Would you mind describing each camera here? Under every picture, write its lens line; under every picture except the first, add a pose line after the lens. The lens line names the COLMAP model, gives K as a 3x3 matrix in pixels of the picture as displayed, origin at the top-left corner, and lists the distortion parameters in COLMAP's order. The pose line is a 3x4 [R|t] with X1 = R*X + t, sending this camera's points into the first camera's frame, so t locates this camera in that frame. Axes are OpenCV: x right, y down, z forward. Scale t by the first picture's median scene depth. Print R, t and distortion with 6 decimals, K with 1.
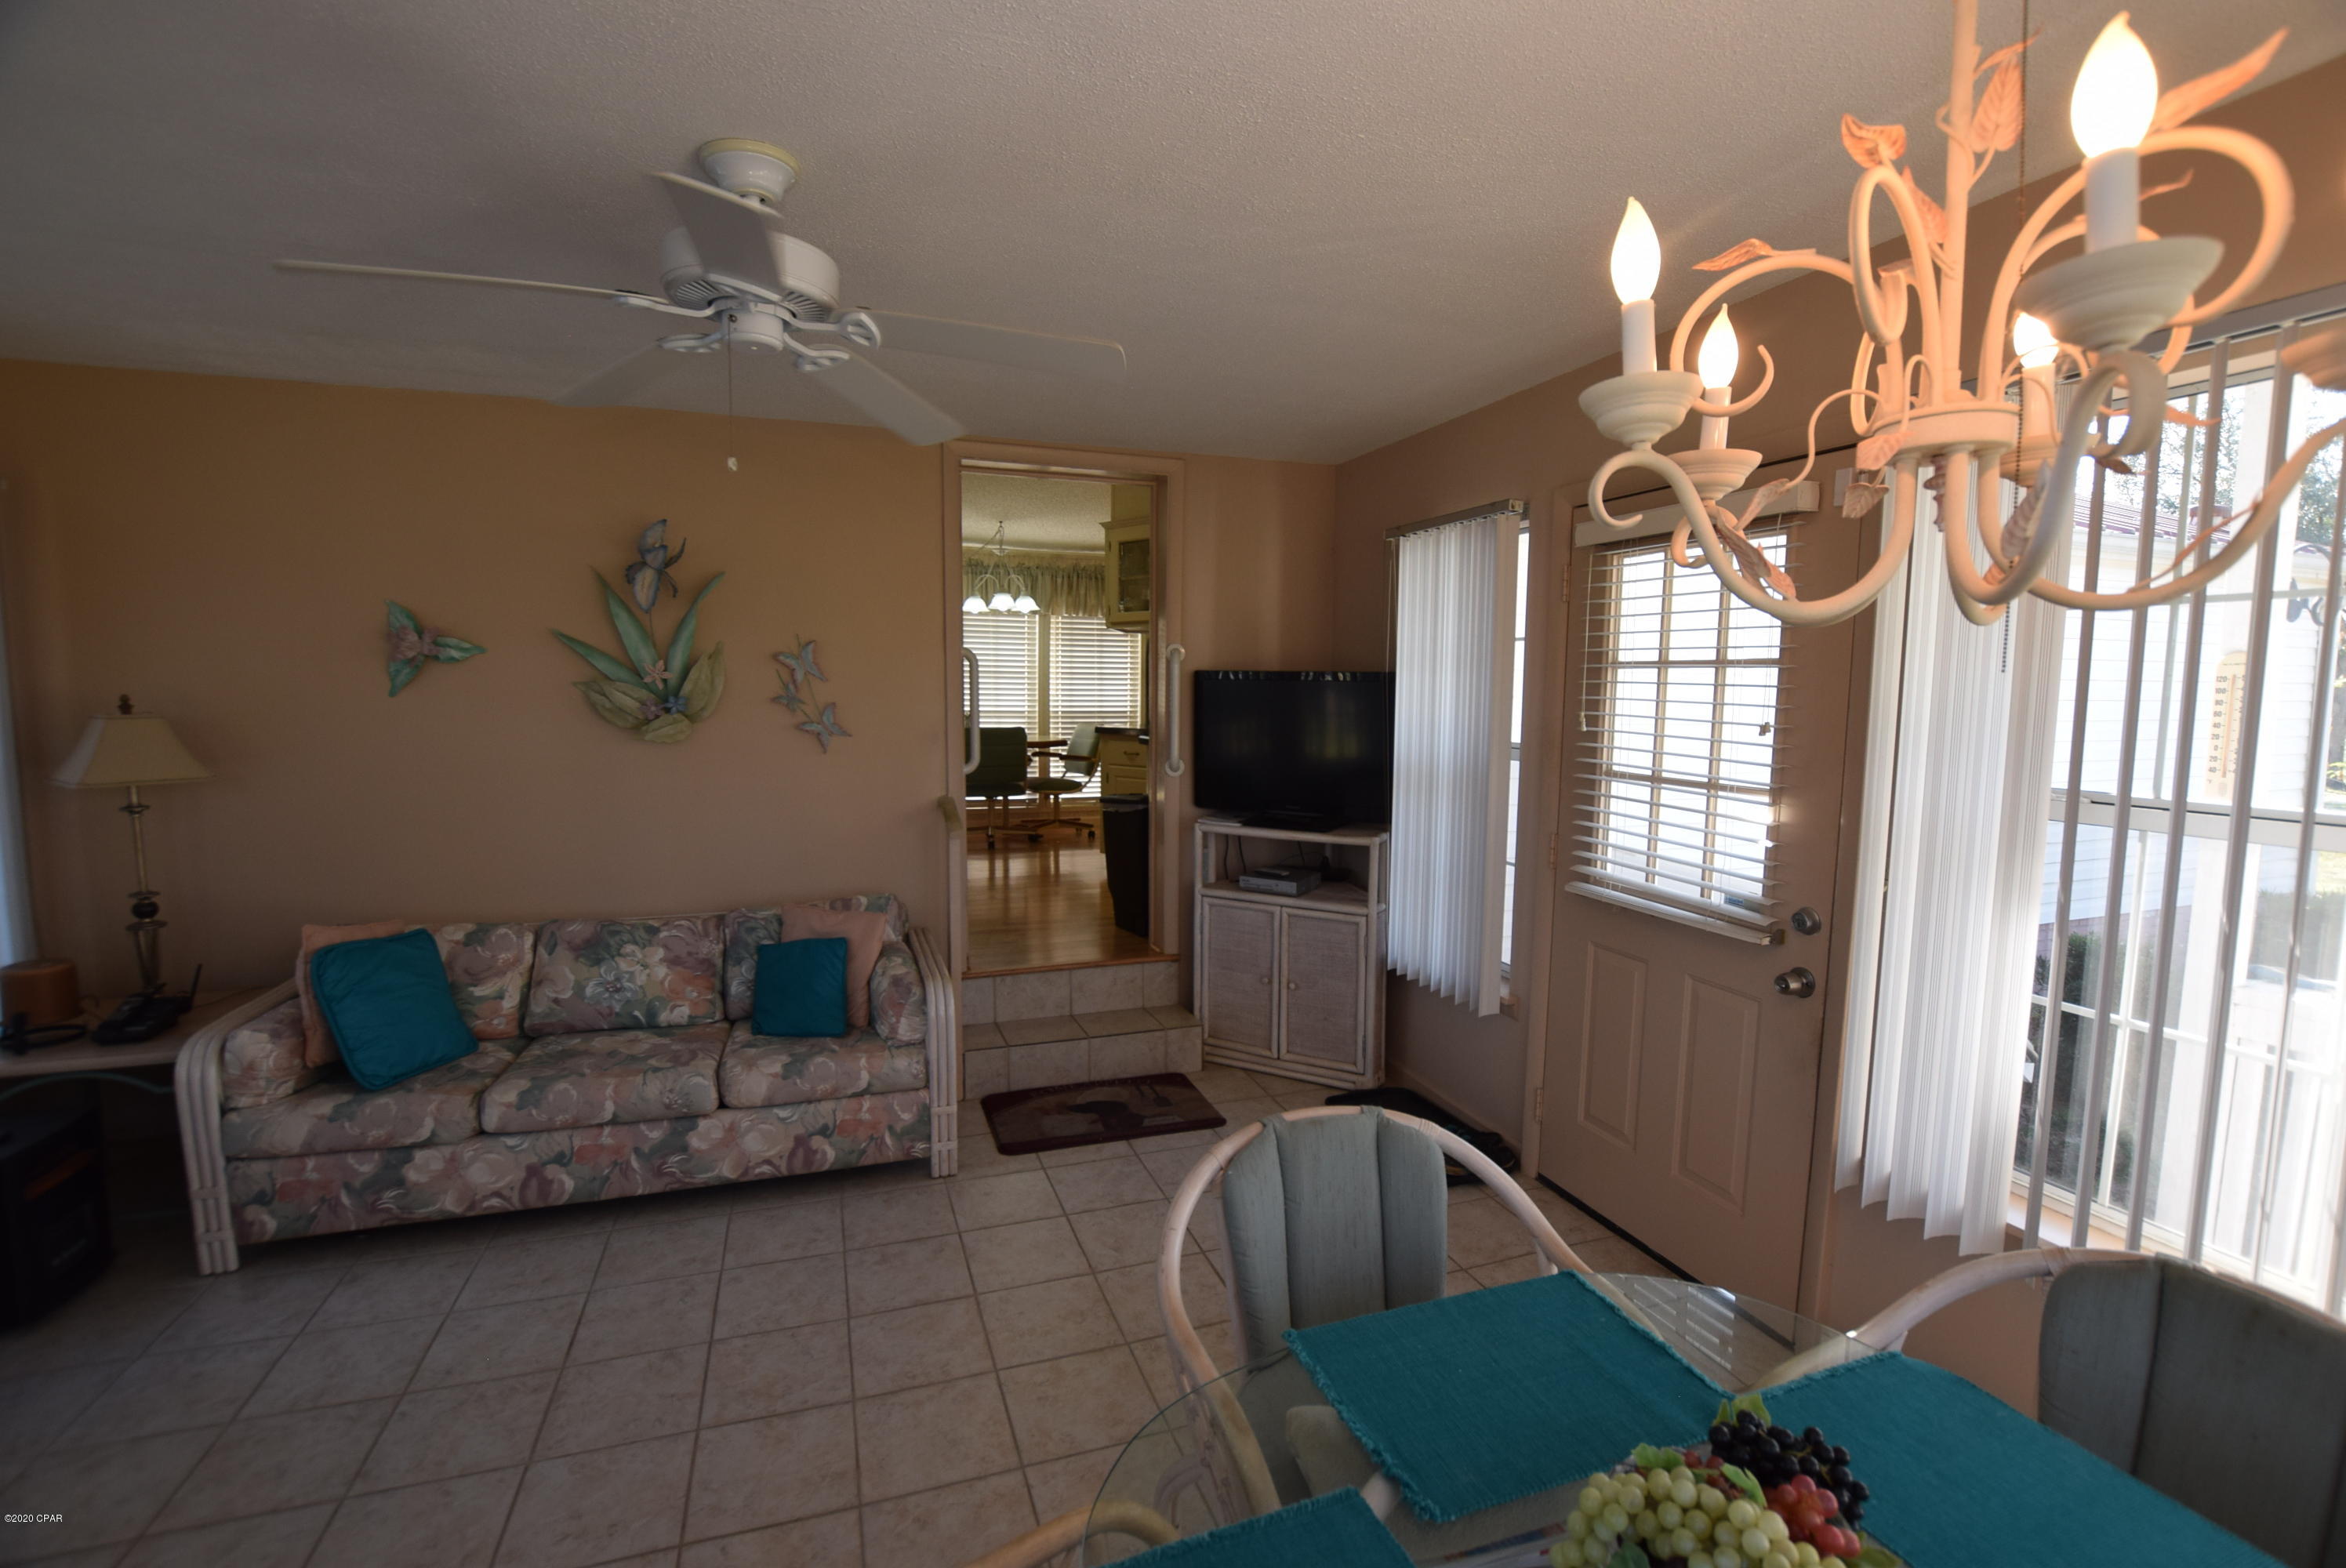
lens RADIAL K [[1034.7, 0, 1172.0], [0, 1034.7, 787.6], [0, 0, 1]] dist [-0.032982, 0.004038]
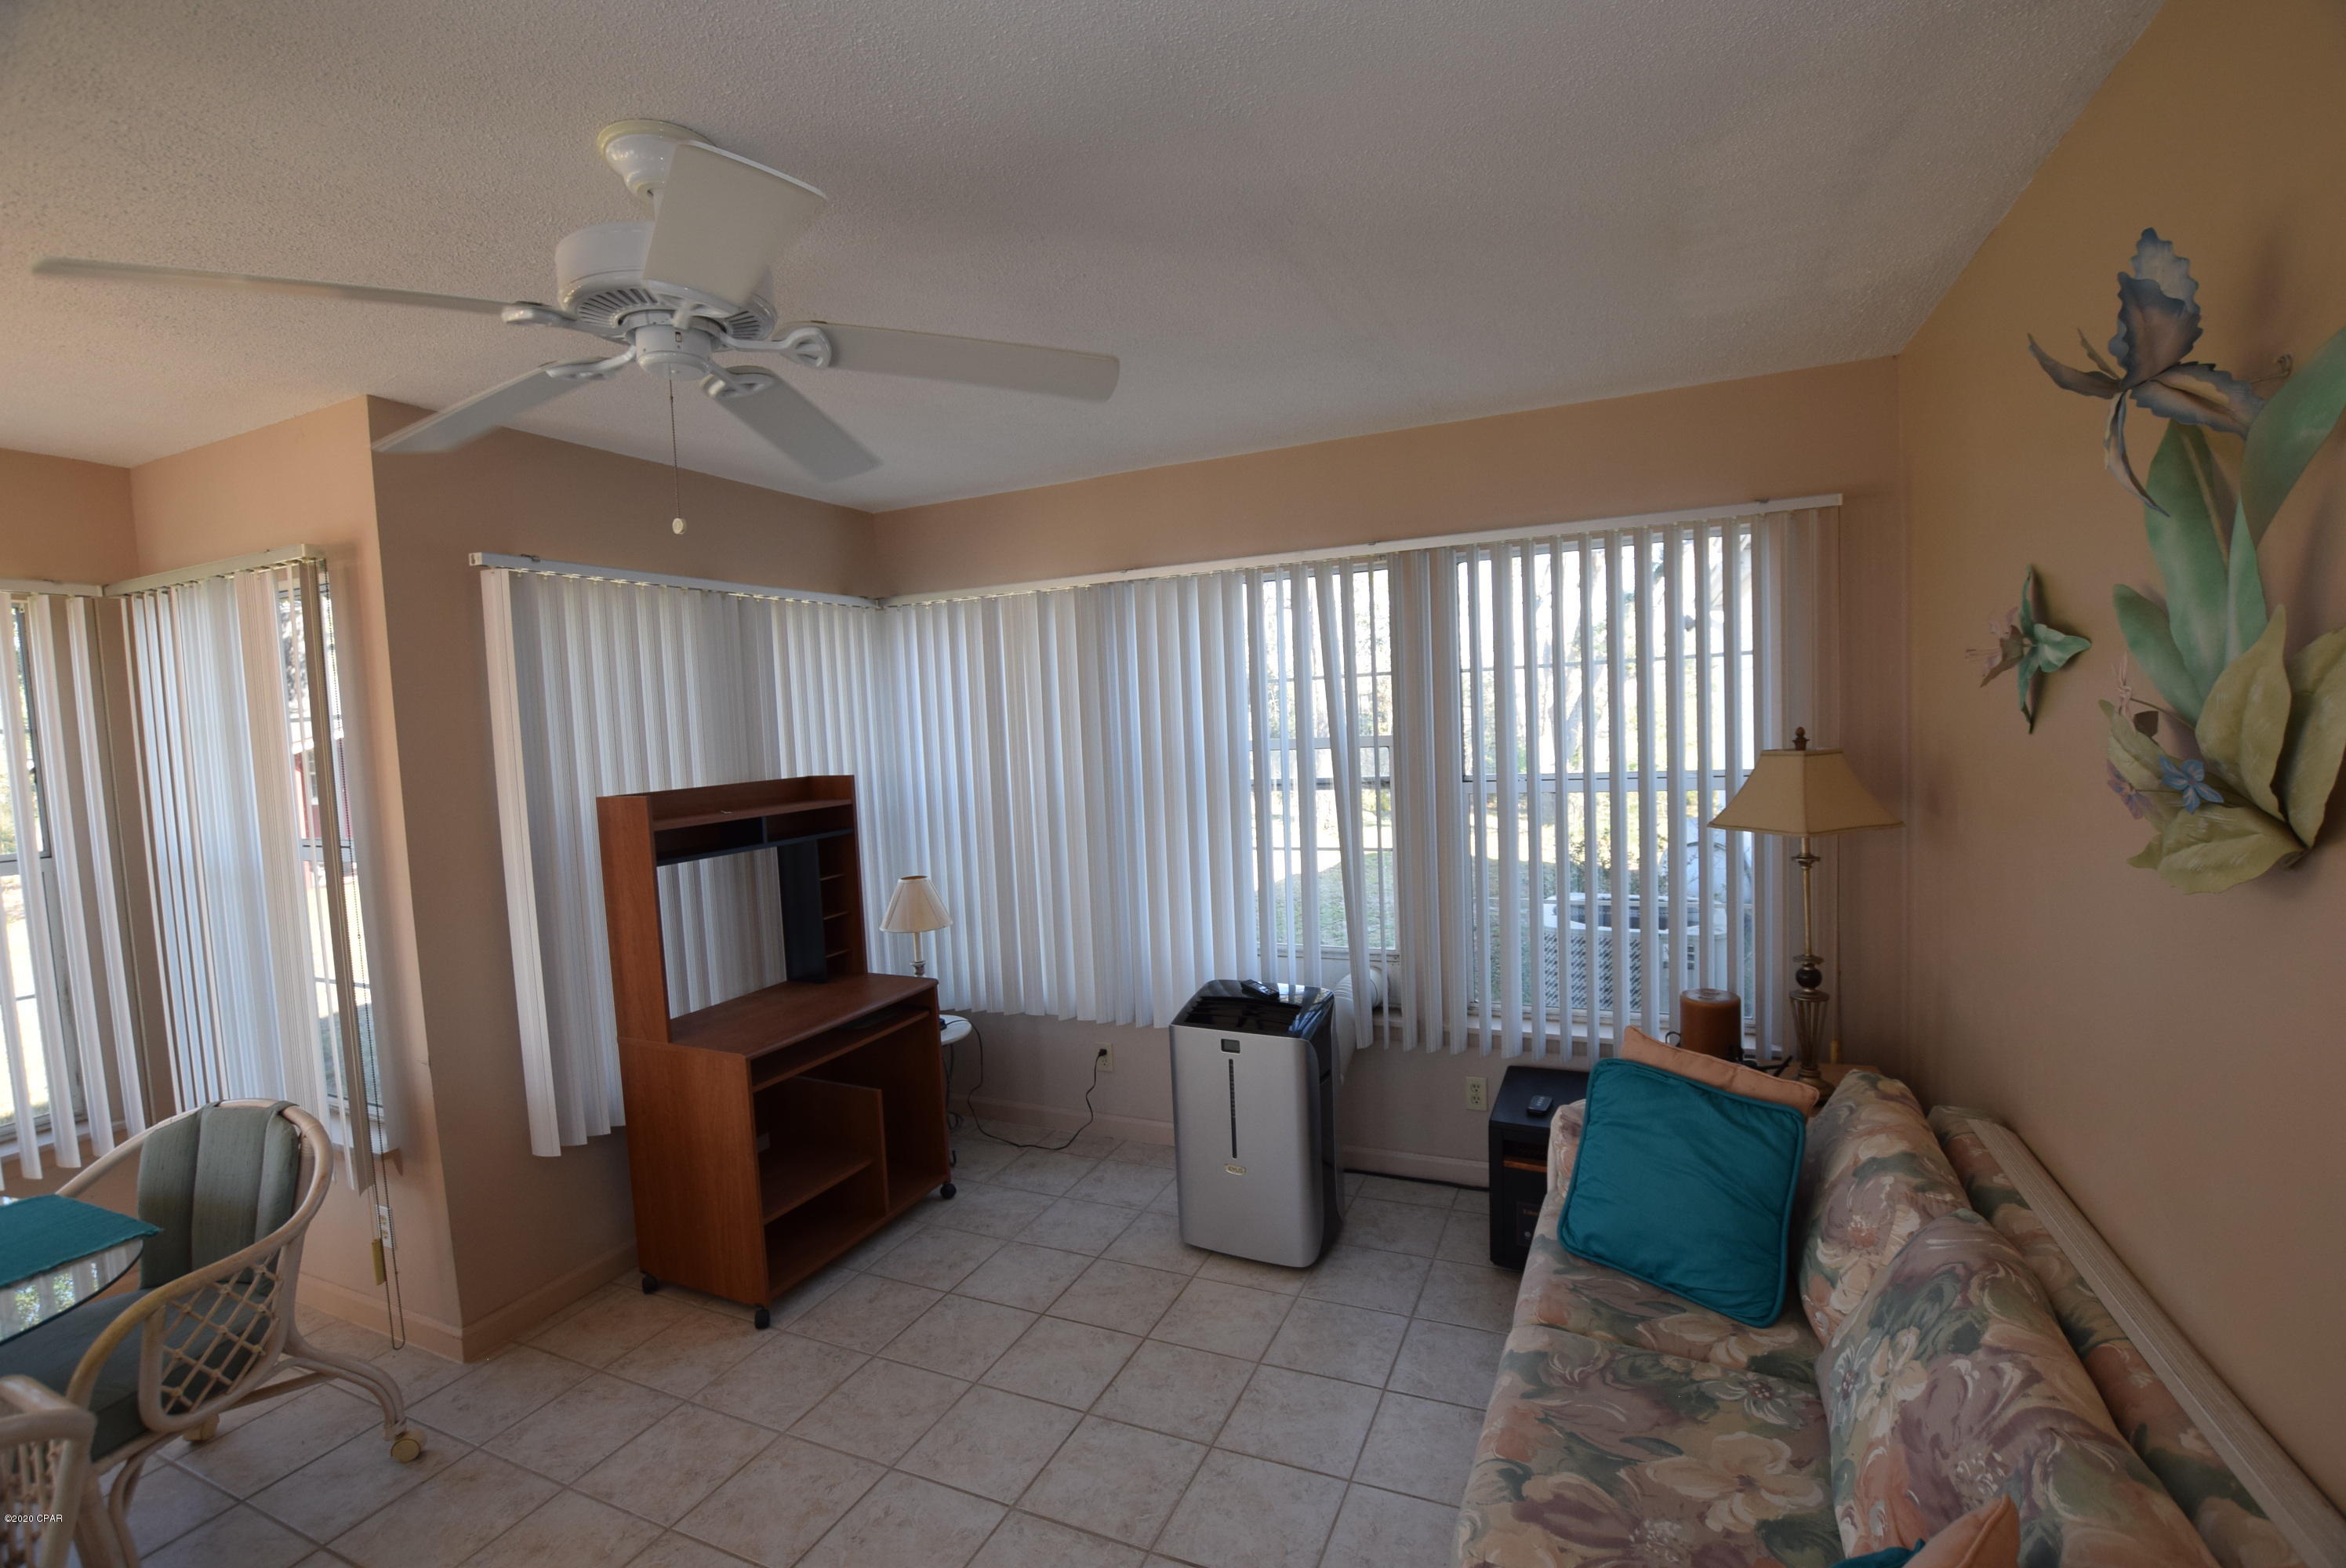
lens RADIAL K [[1034.7, 0, 1171.1], [0, 1034.7, 791.9], [0, 0, 1]] dist [-0.032982, 0.004038]
pose [[-0.687755, 0.076952, -0.721853, -0.036711], [-0.026562, 0.991032, 0.130955, -0.128215], [0.725457, 0.109239, -0.679543, 1.155084]]
